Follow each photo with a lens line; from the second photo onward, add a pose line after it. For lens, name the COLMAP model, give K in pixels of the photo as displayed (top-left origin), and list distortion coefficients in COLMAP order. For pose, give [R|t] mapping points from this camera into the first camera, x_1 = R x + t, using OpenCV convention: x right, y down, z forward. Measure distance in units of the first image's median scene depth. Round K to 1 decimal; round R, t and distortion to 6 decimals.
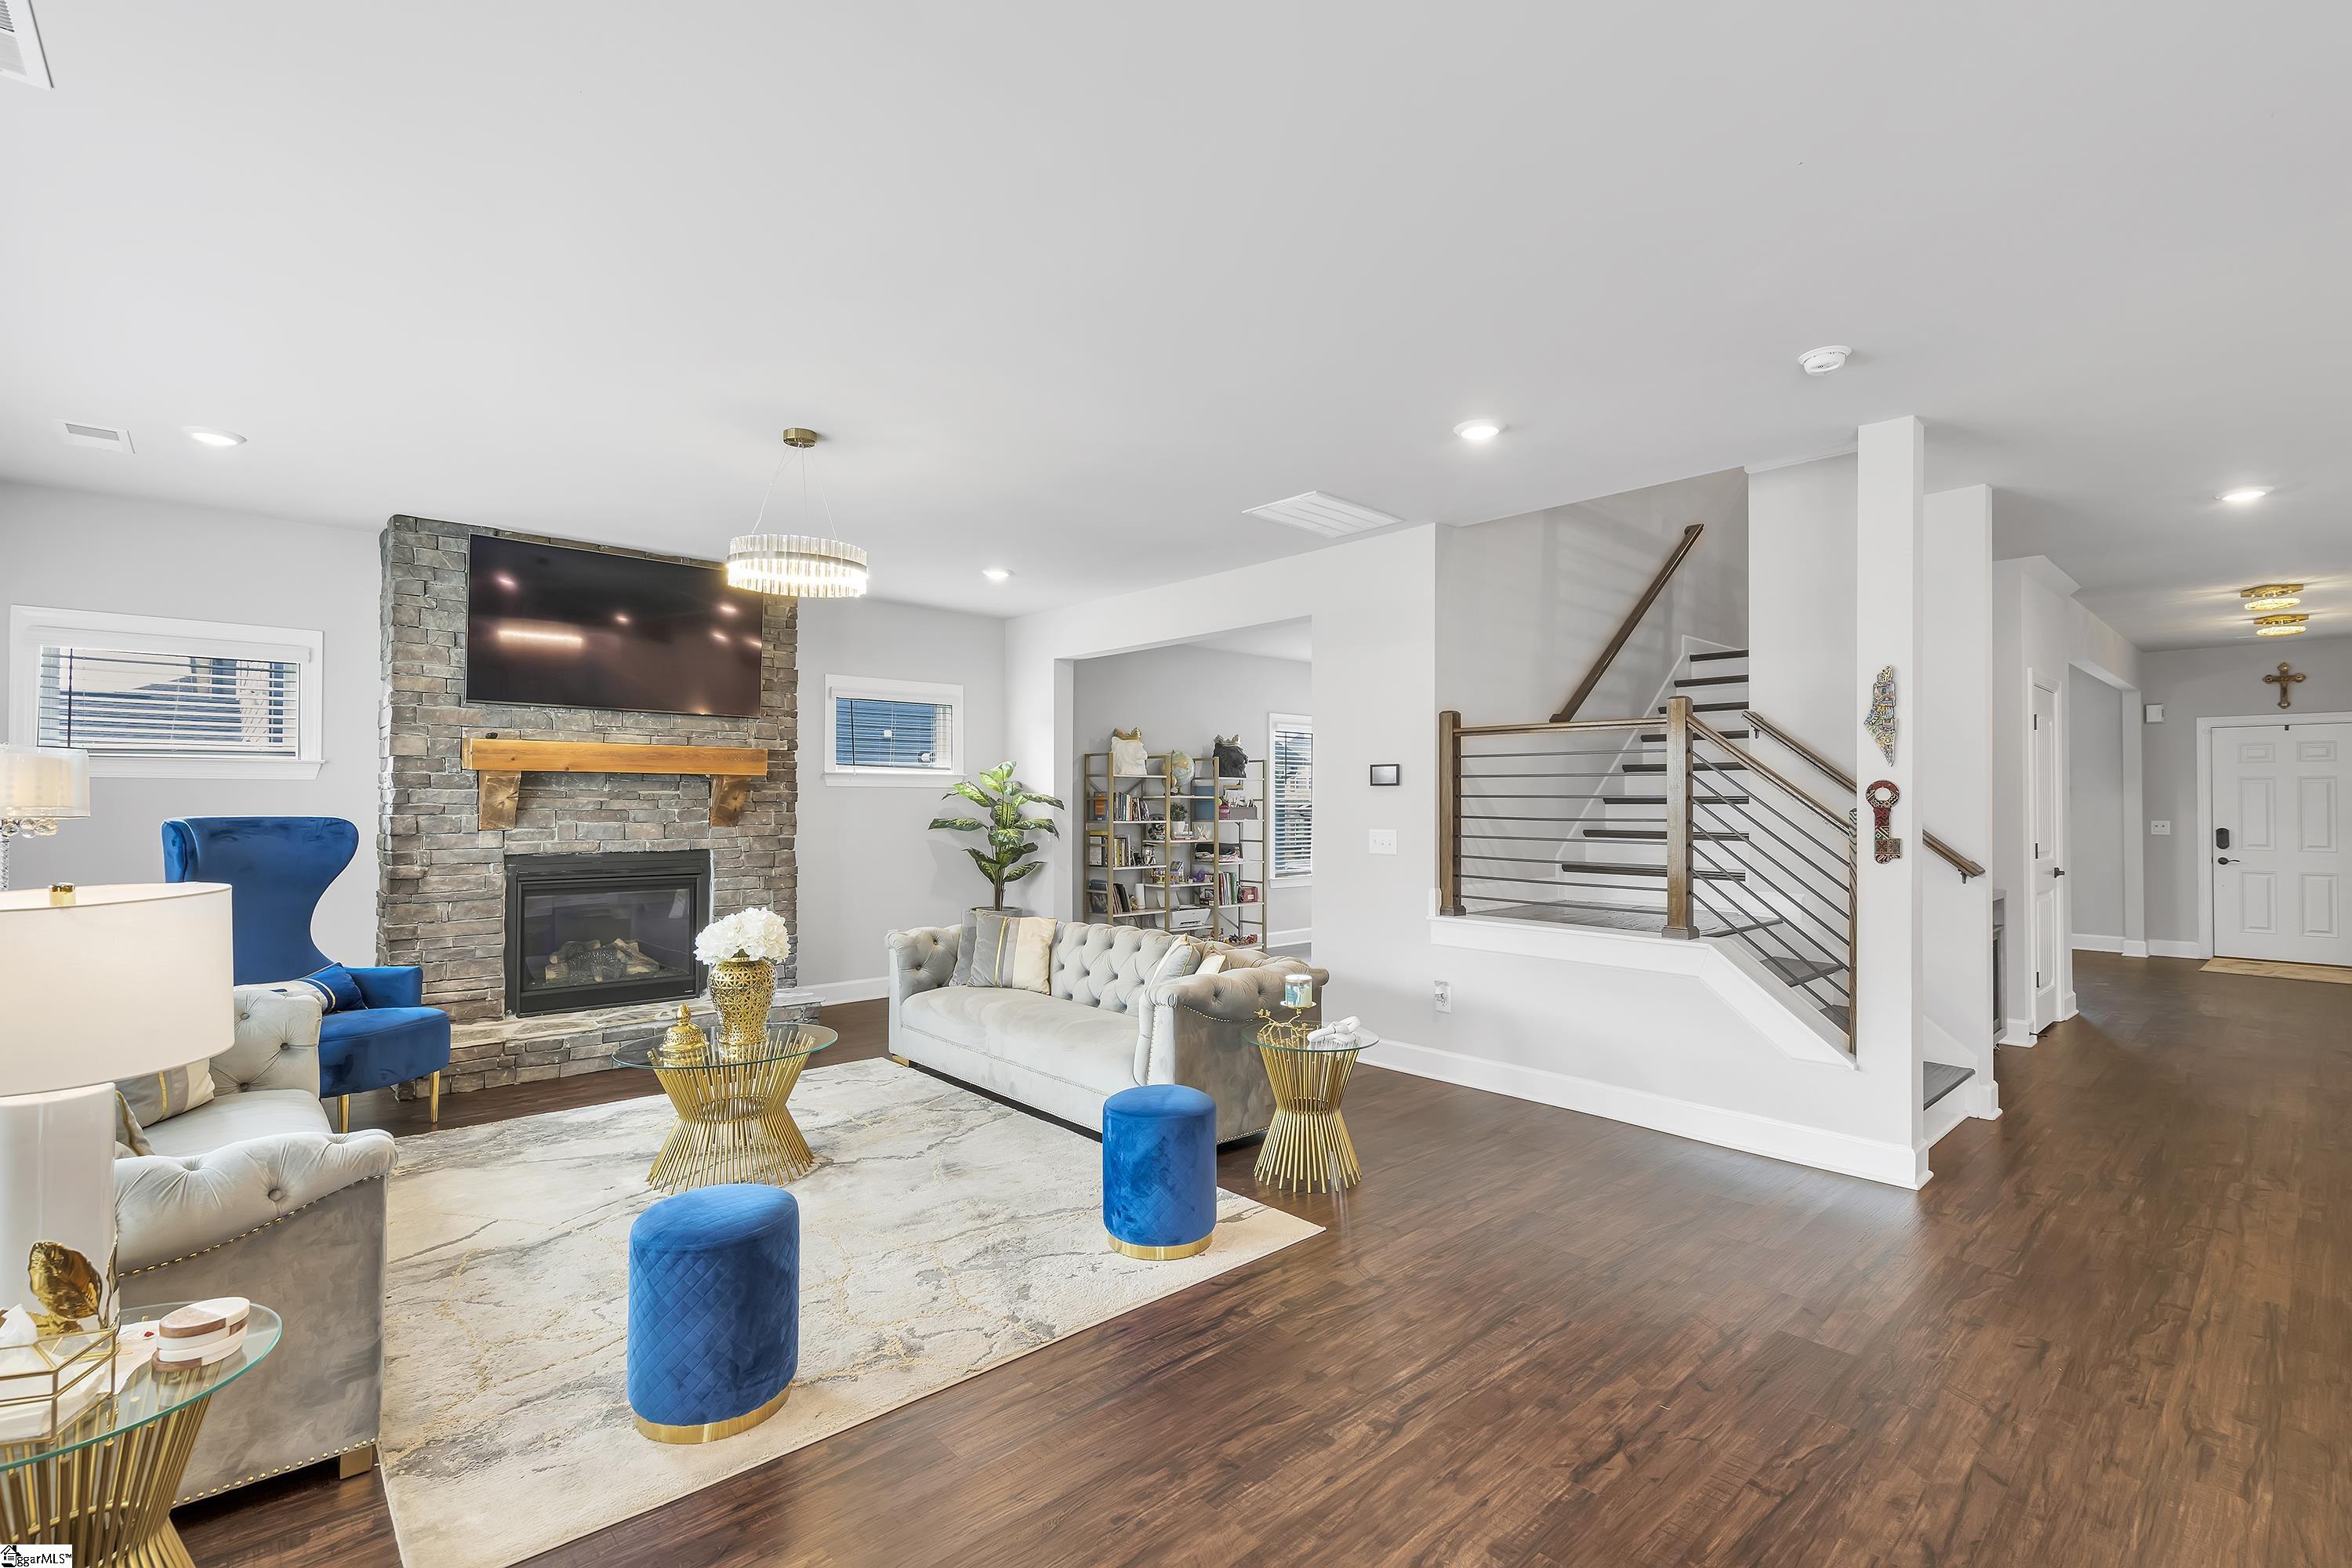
lens RADIAL K [[1061.1, 0, 1189.3], [0, 1061.1, 787.9], [0, 0, 1]] dist [0.001044, 0.001352]
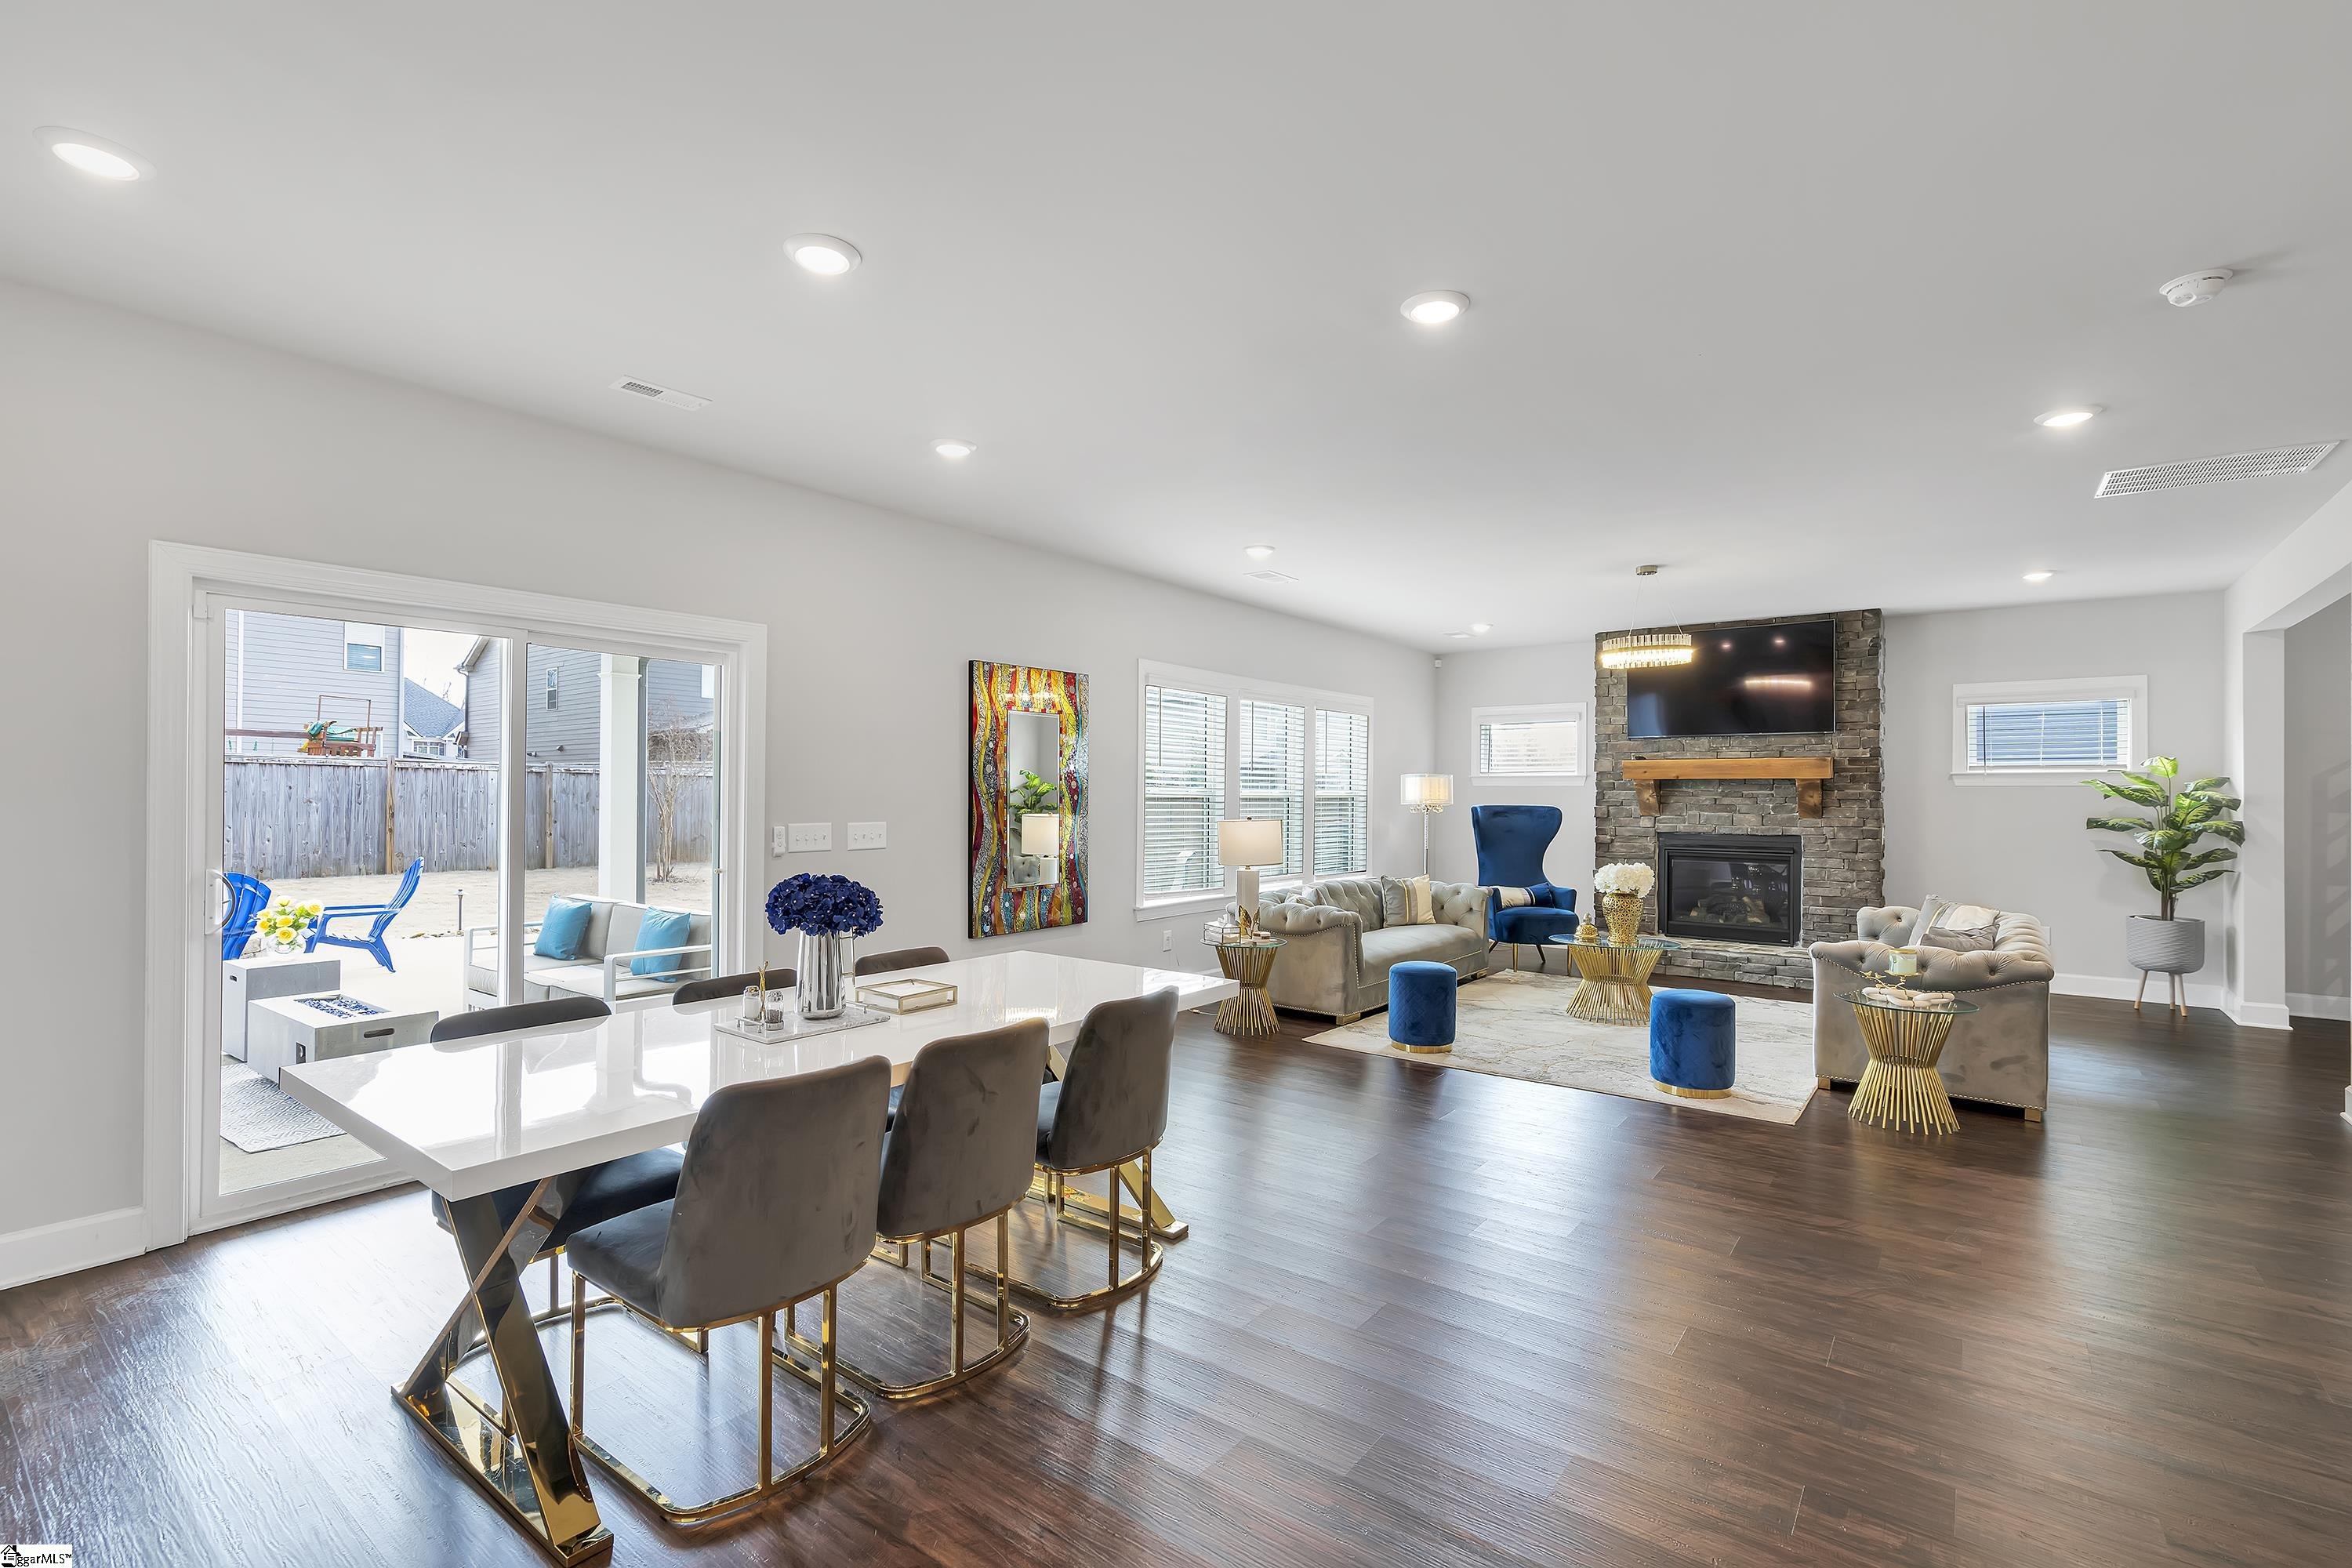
lens RADIAL K [[1070.9, 0, 1180.9], [0, 1070.9, 787.9], [0, 0, 1]] dist [-0.005990, -0.000456]
pose [[0.175980, -0.008298, -0.984359, 0.798630], [0.007563, 0.999946, -0.007077, 0.002981], [0.984365, -0.006199, 0.176033, 0.017417]]
